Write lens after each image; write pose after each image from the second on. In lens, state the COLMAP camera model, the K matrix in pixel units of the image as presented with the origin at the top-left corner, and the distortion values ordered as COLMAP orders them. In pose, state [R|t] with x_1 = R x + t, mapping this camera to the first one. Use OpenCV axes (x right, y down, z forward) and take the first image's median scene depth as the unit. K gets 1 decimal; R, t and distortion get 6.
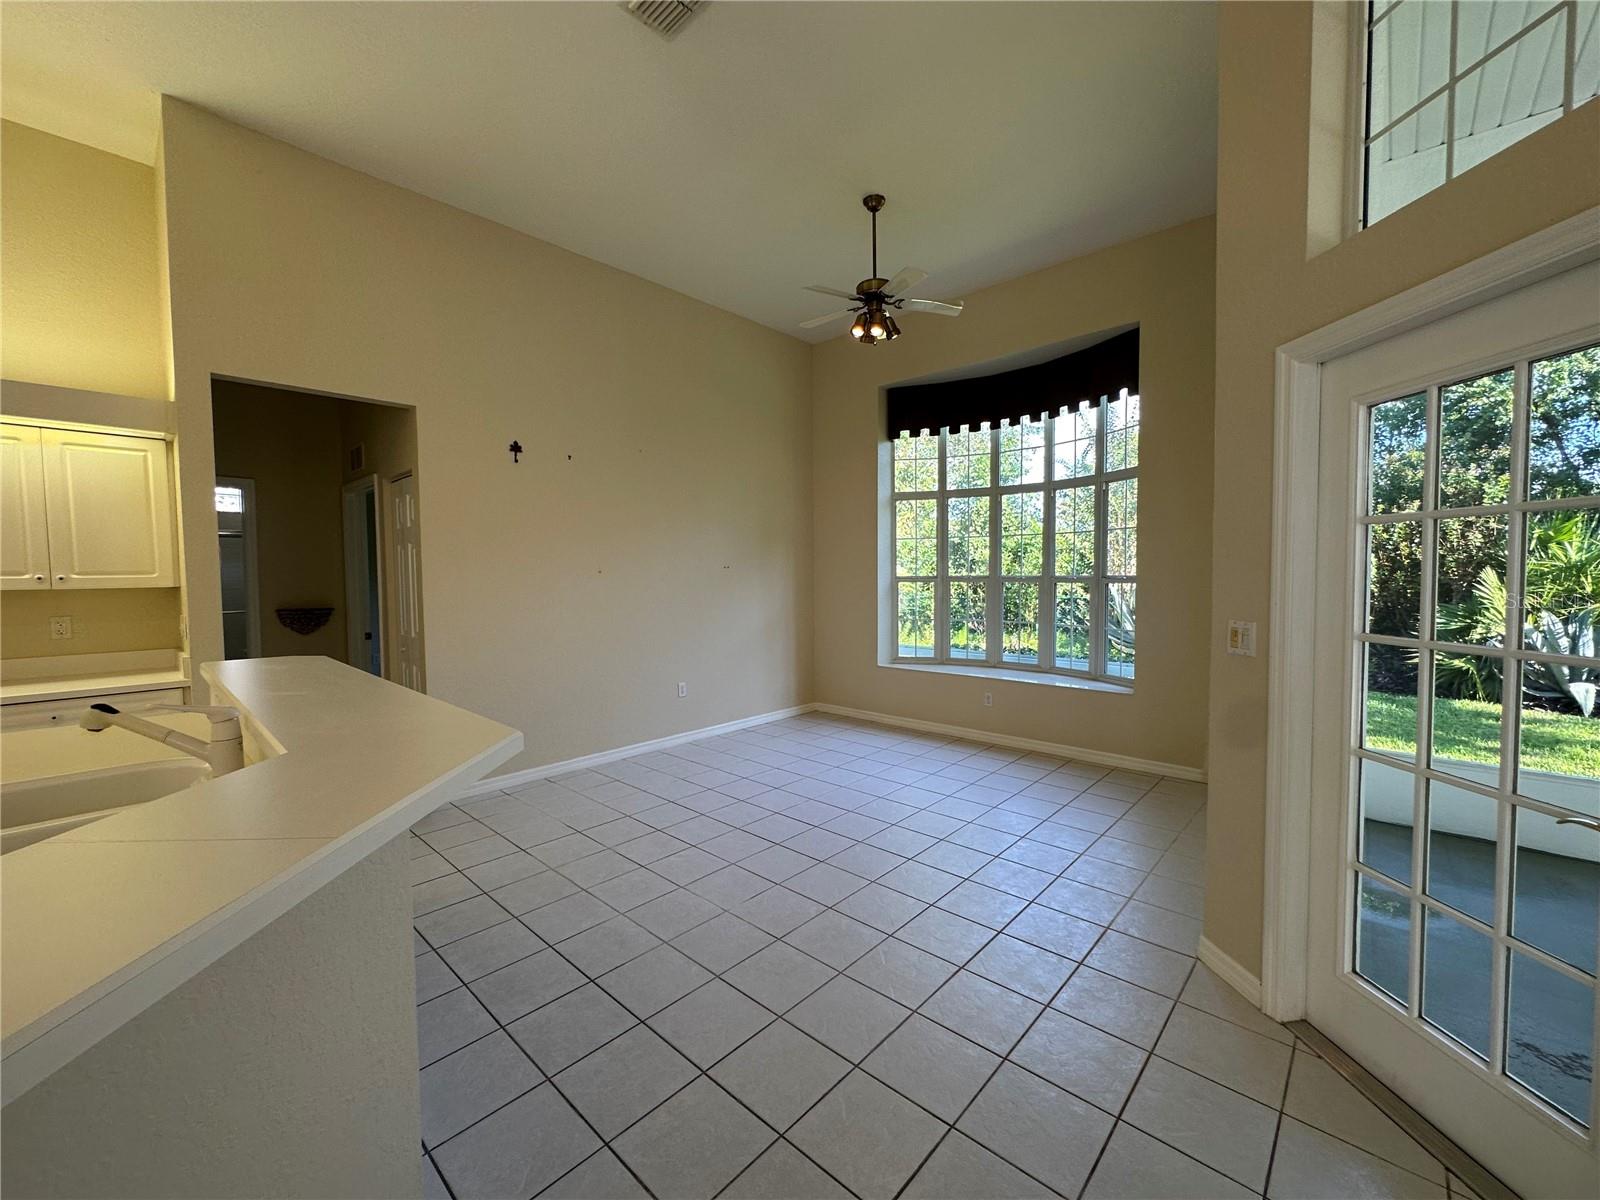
lens RADIAL K [[638.6, 0, 797.3], [0, 638.6, 599.8], [0, 0, 1]] dist [-0.002563, 0.000699]
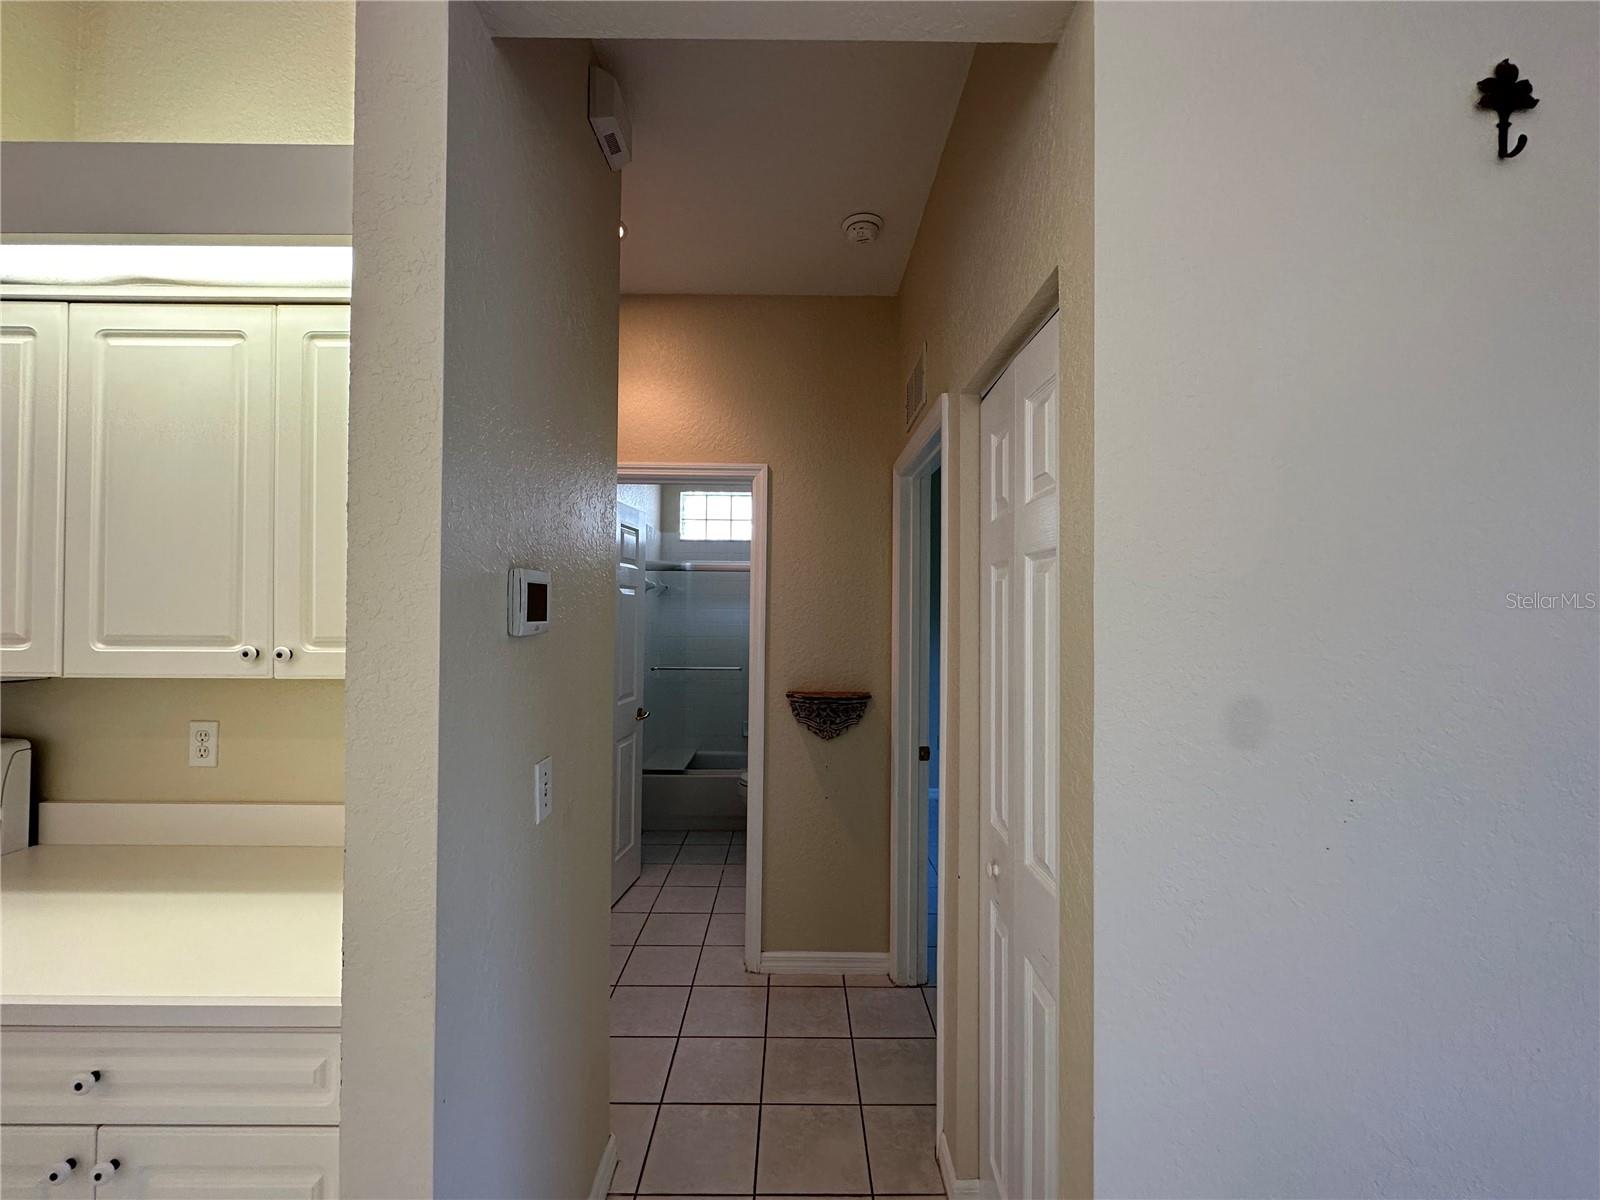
lens RADIAL K [[638.6, 0, 797.3], [0, 638.6, 599.8], [0, 0, 1]] dist [-0.002563, 0.000699]
pose [[0.685733, -0.001920, -0.727851, -0.429878], [-0.045310, 0.997944, -0.045320, -0.045106], [0.726442, 0.064056, 0.684236, 0.661602]]
